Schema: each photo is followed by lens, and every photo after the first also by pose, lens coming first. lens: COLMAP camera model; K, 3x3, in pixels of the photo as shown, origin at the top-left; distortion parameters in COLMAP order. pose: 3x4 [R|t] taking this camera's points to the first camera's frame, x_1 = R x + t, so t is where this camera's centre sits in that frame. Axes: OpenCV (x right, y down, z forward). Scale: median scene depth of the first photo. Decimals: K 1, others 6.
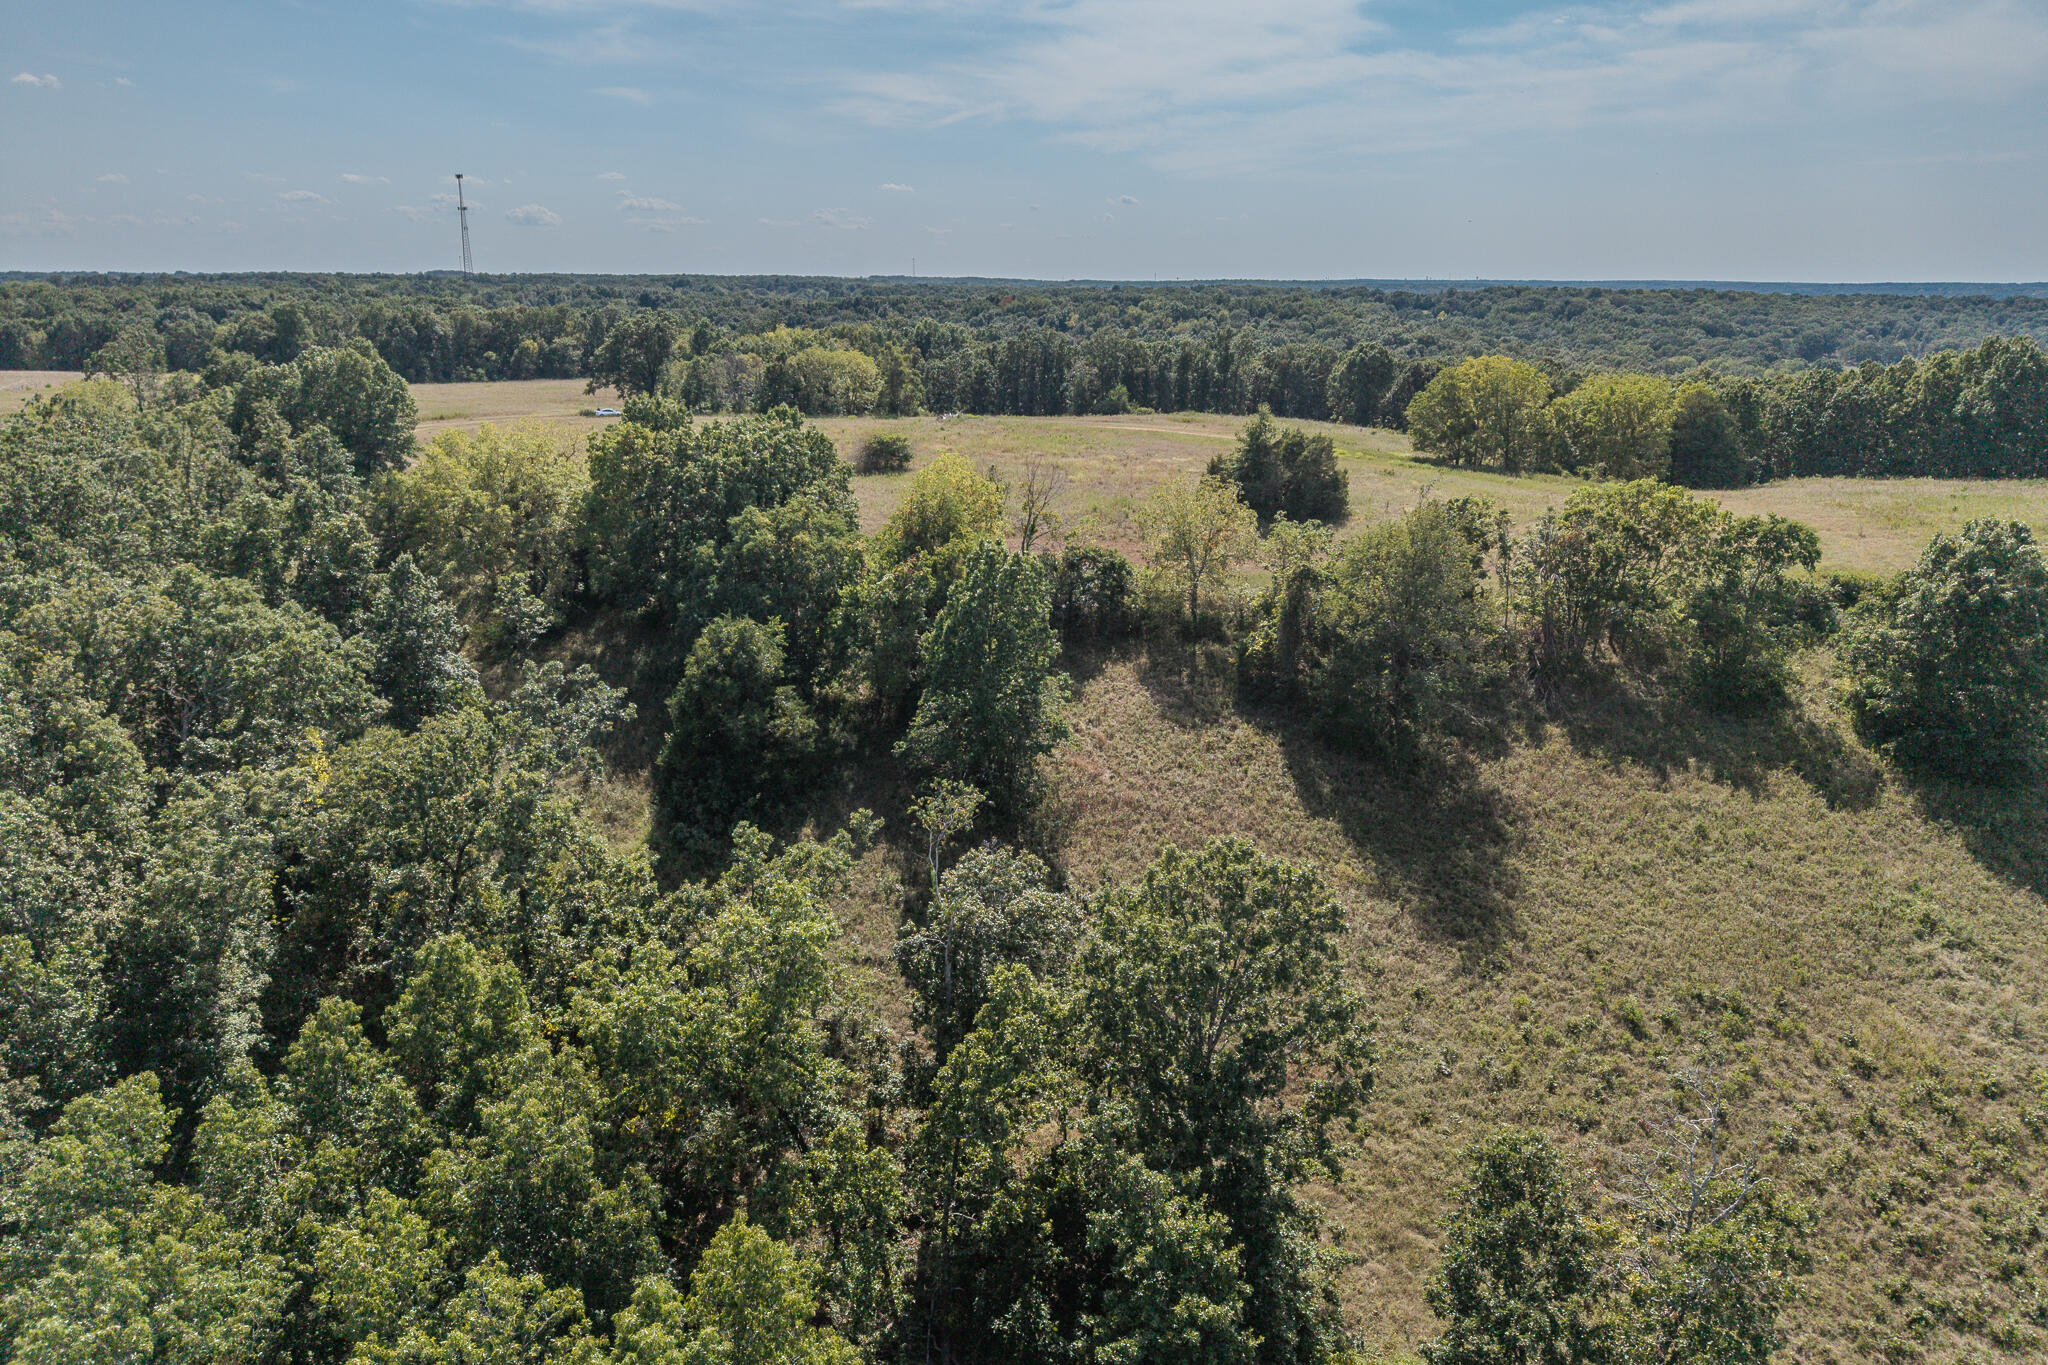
lens RADIAL K [[1359.7, 0, 1024.0], [0, 1359.7, 682.5], [0, 0, 1]] dist [0.033336, -0.039979]
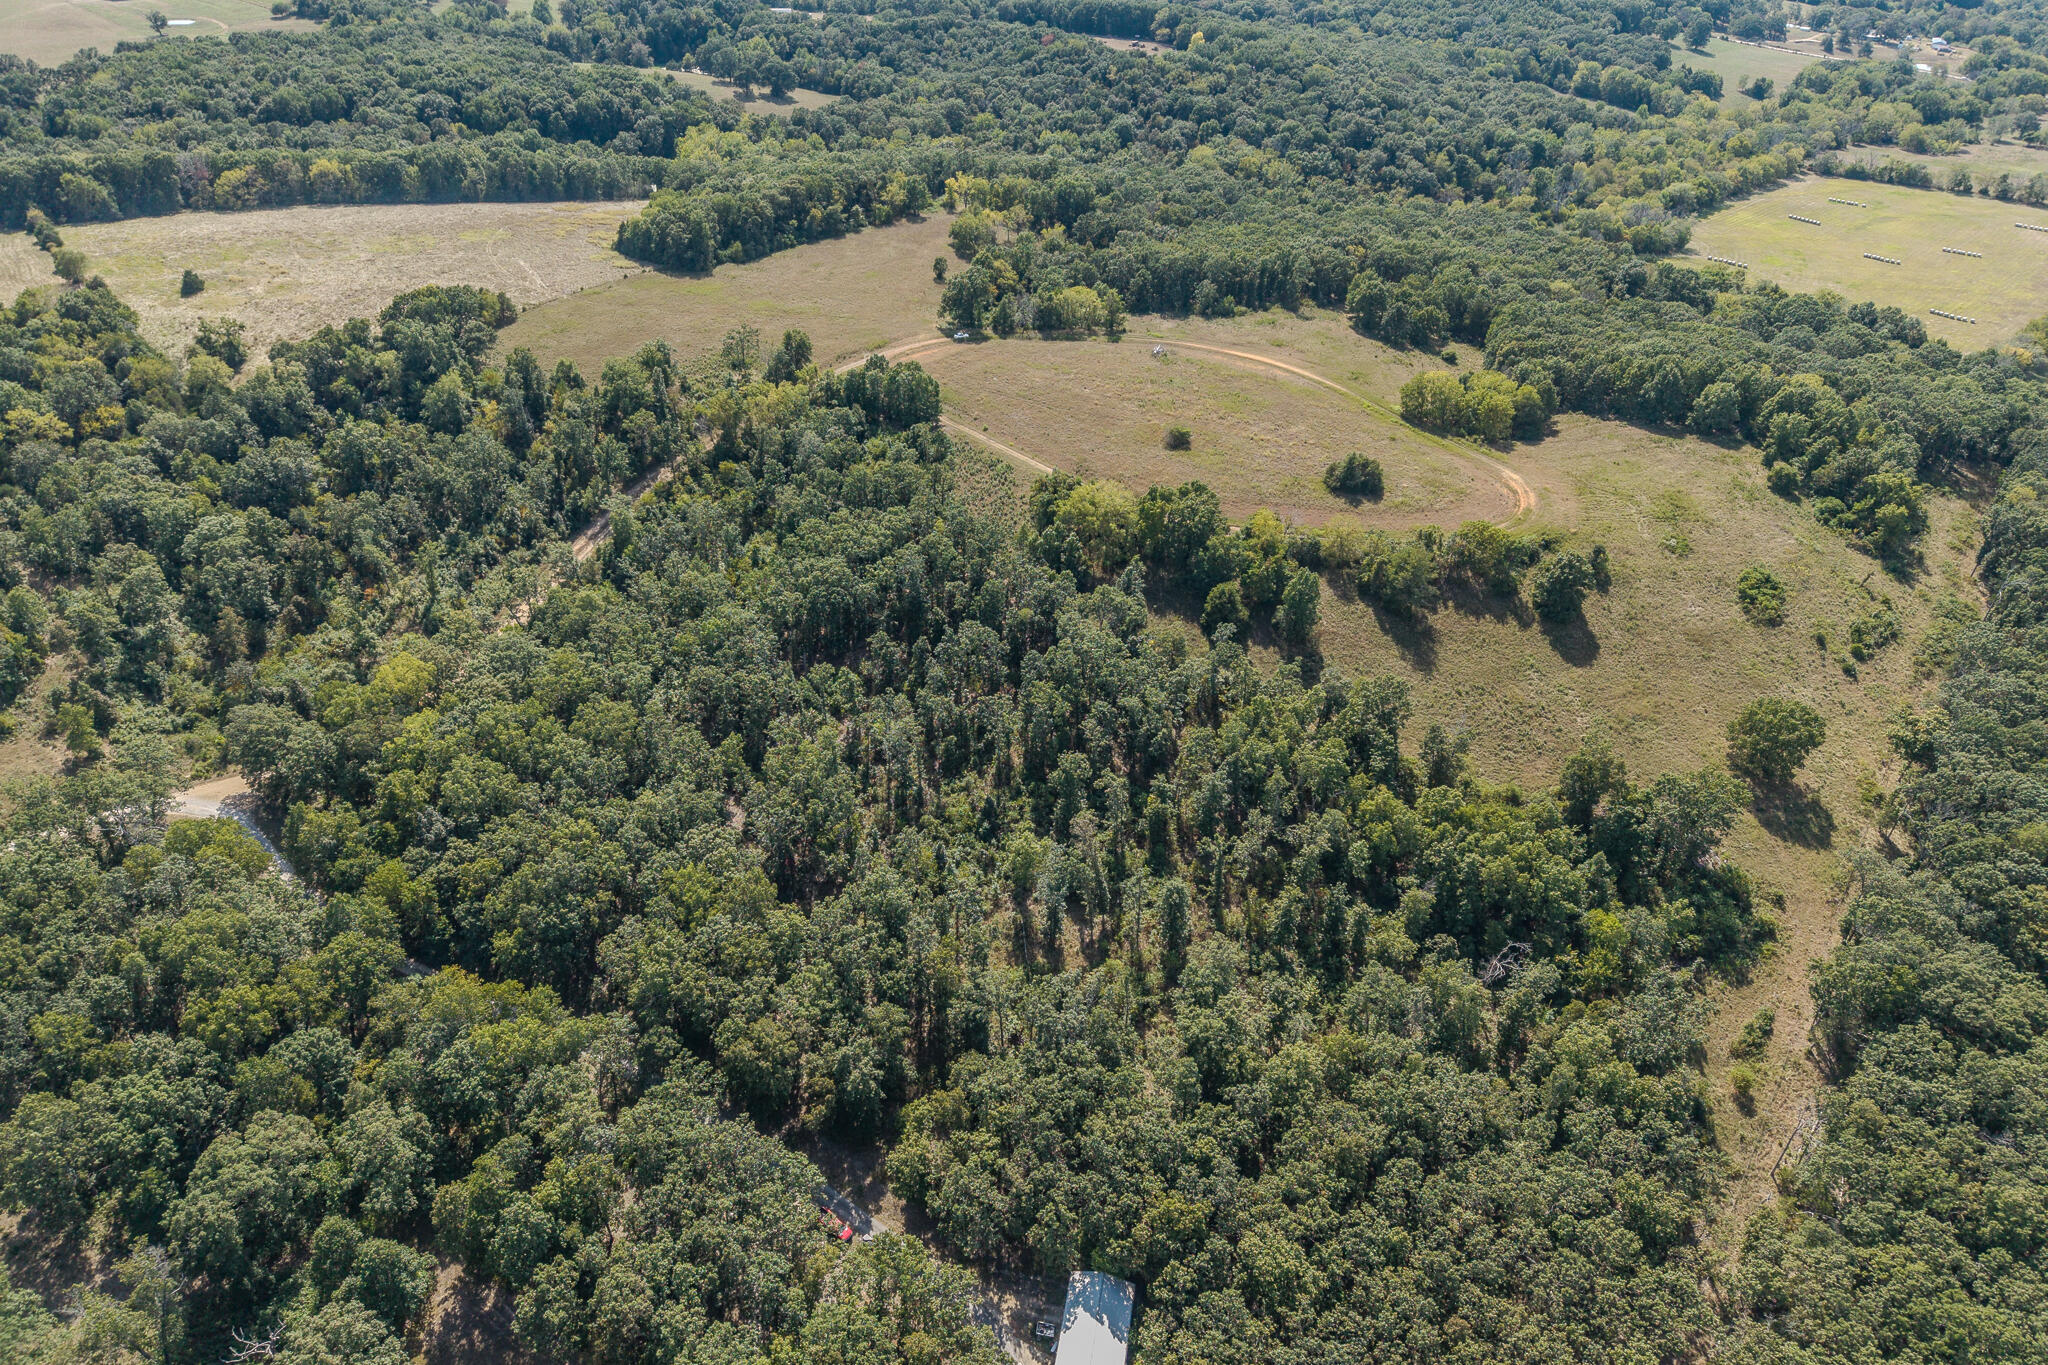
lens RADIAL K [[1391.7, 0, 1024.0], [0, 1391.7, 682.5], [0, 0, 1]] dist [-0.009059, 0.001003]
pose [[0.997354, -0.034566, 0.063955, -0.940334], [0.012916, 0.949984, 0.312033, -0.906811], [-0.071542, -0.310381, 0.947916, -2.372436]]
